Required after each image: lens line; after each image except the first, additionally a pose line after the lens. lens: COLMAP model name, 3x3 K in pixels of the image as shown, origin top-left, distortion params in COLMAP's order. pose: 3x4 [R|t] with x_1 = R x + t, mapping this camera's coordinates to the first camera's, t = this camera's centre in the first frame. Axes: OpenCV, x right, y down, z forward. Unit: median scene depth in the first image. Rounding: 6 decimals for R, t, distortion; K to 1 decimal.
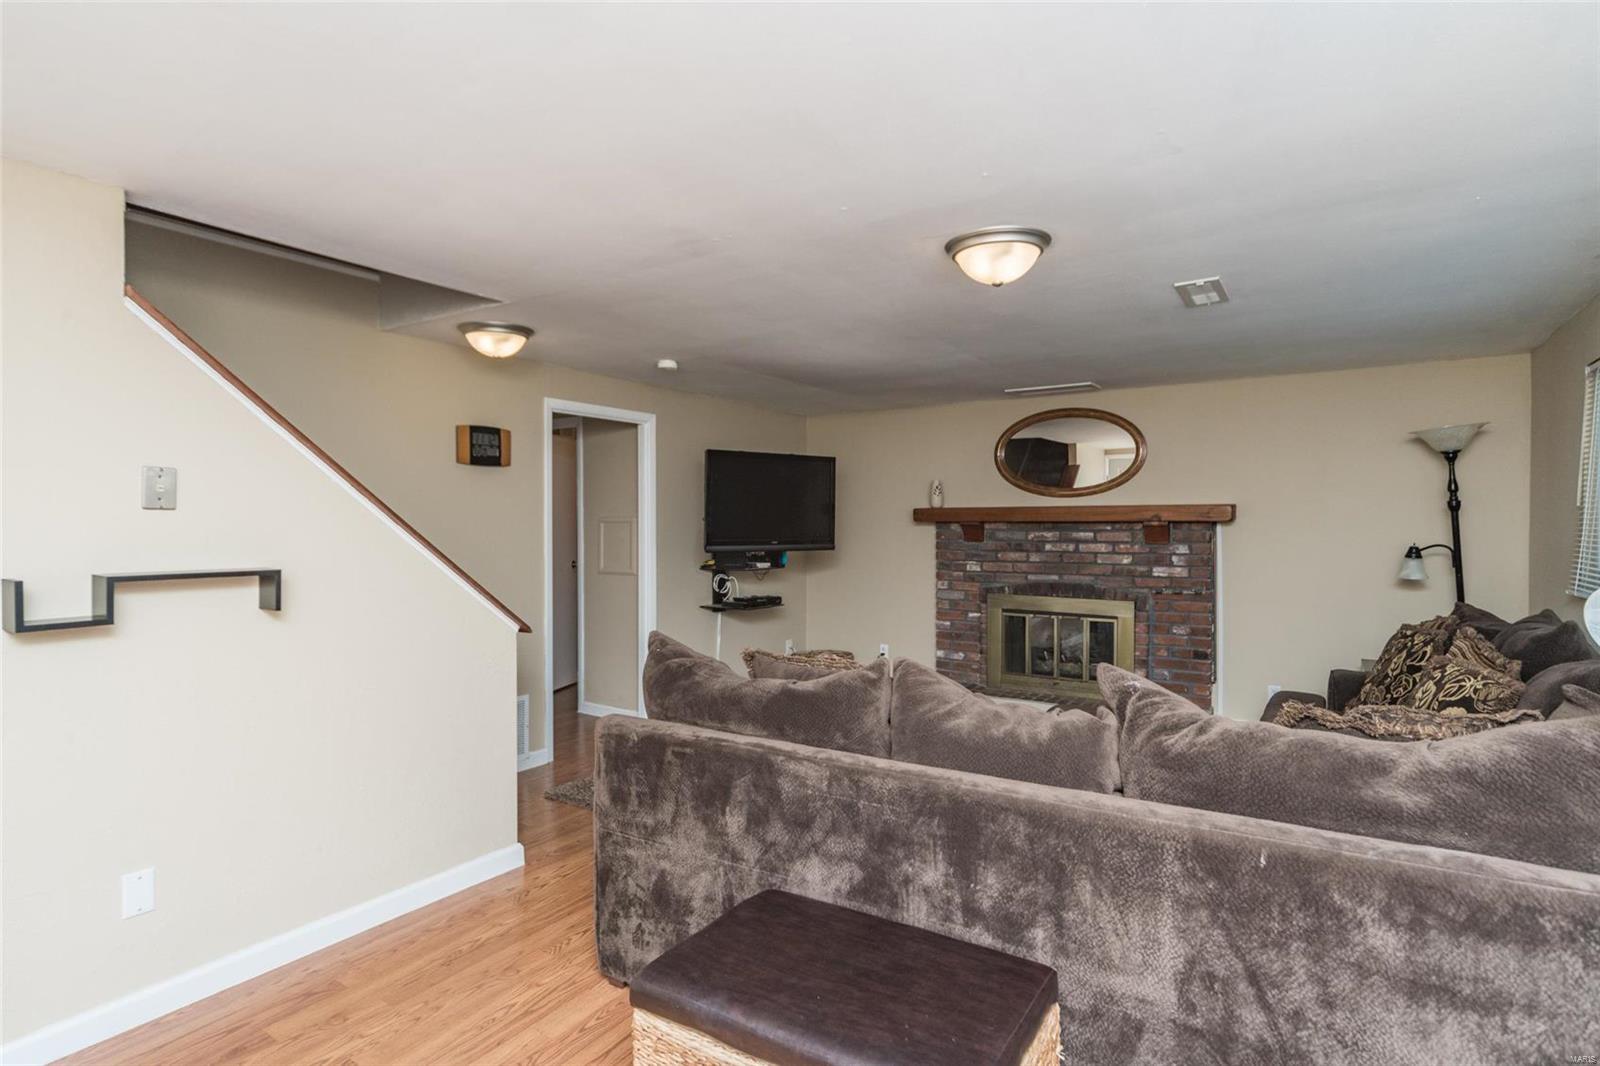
lens RADIAL K [[810.0, 0, 805.0], [0, 810.0, 524.1], [0, 0, 1]] dist [0.001654, 0.000430]
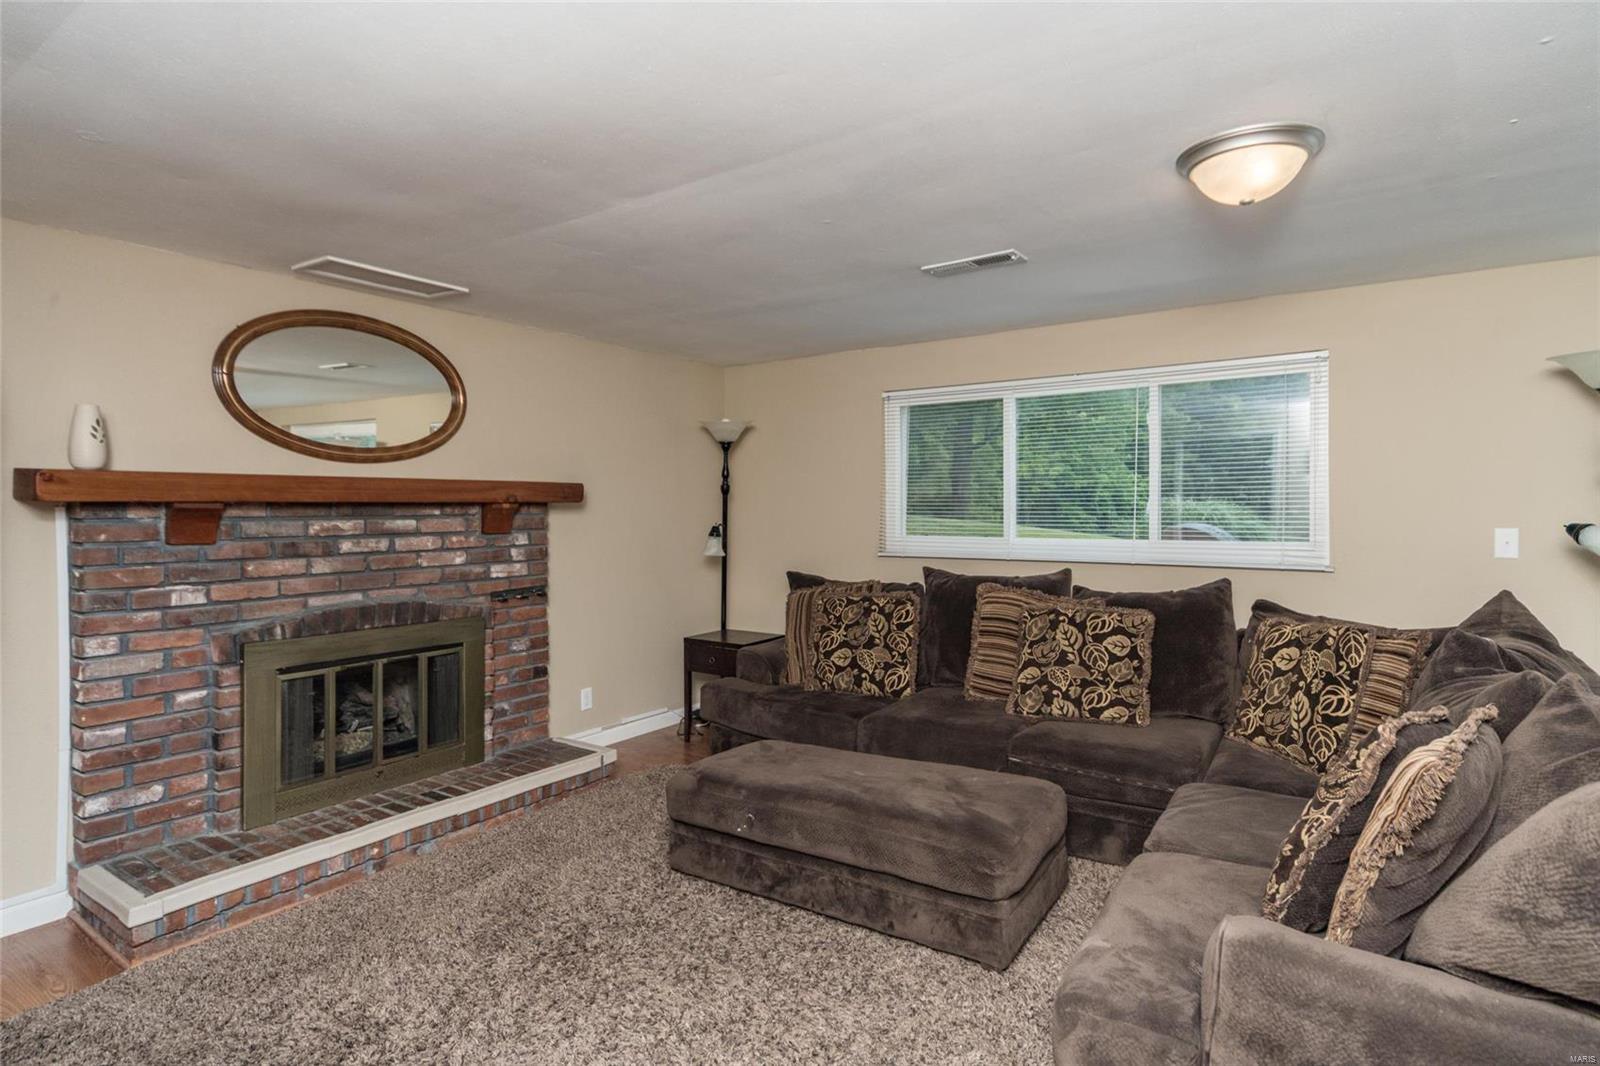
lens RADIAL K [[815.4, 0, 809.2], [0, 815.4, 509.2], [0, 0, 1]] dist [0.002911, 0.000456]
pose [[0.046830, -0.005344, 0.998889, -0.279315], [0.002595, 0.999983, 0.005228, -0.000558], [-0.998900, 0.002347, 0.046843, 0.661238]]
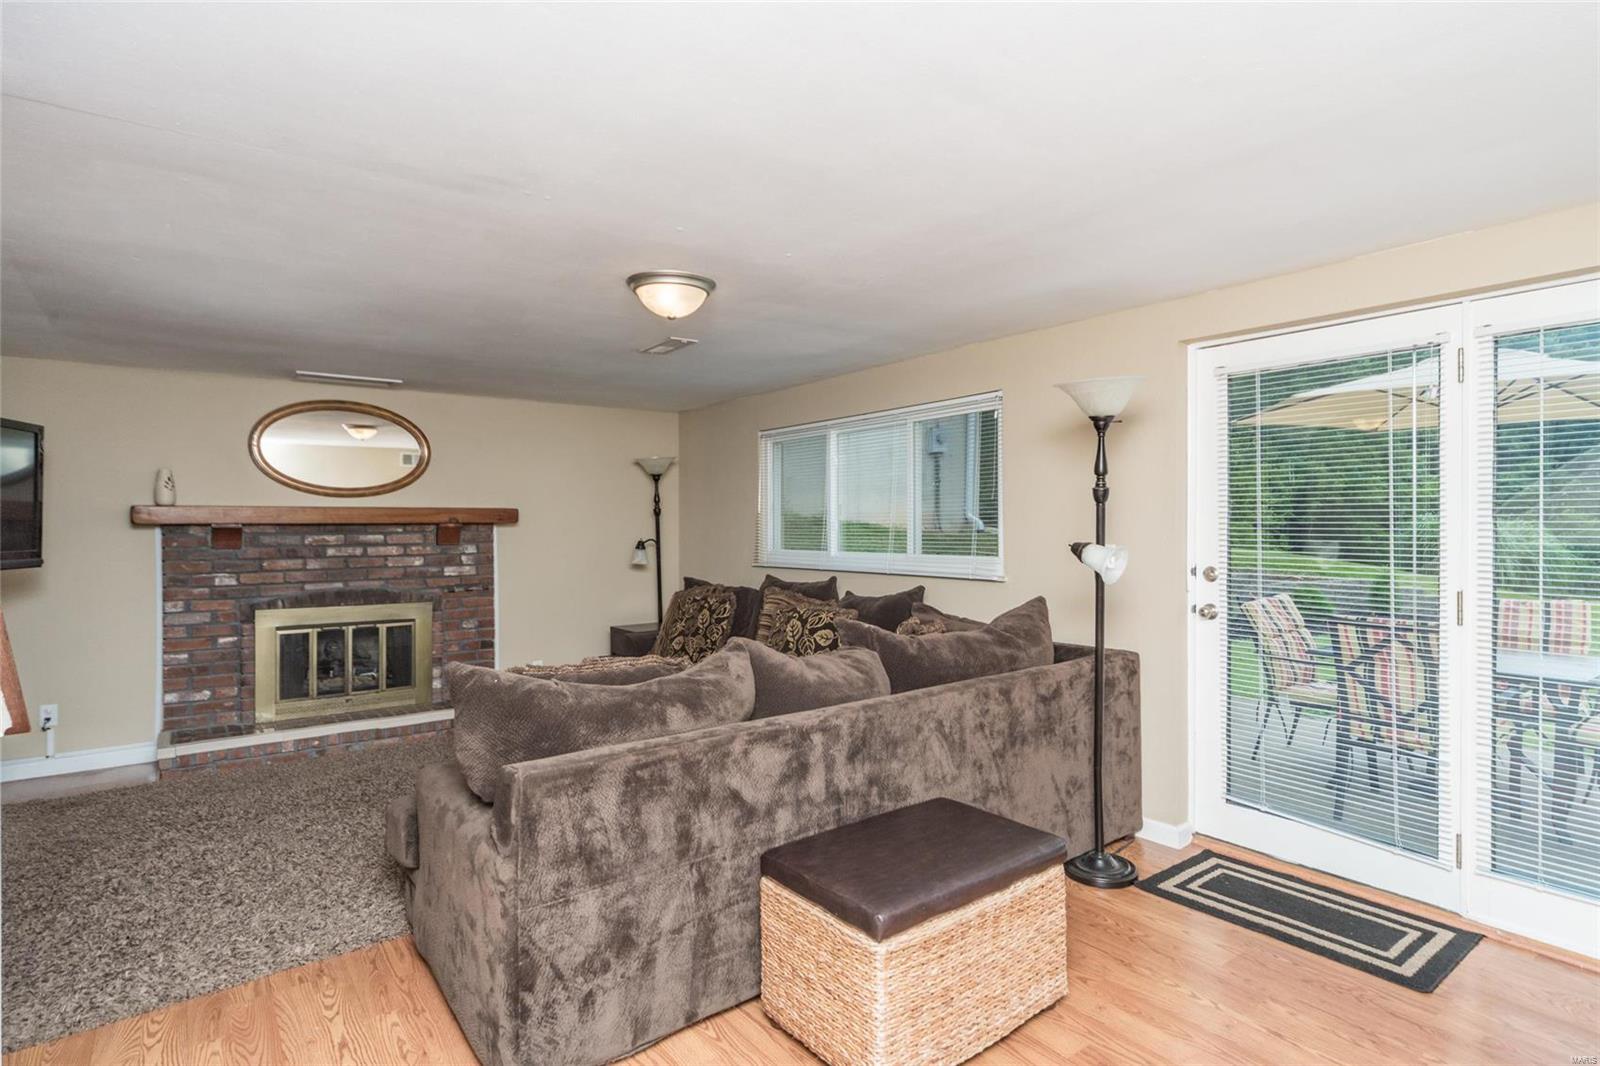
lens RADIAL K [[810.0, 0, 805.0], [0, 810.0, 524.1], [0, 0, 1]] dist [0.001654, 0.000430]
pose [[0.351497, -0.002574, 0.936186, -0.372078], [0.005058, 0.999987, 0.000851, -0.000868], [-0.936175, 0.004436, 0.351505, 0.193305]]
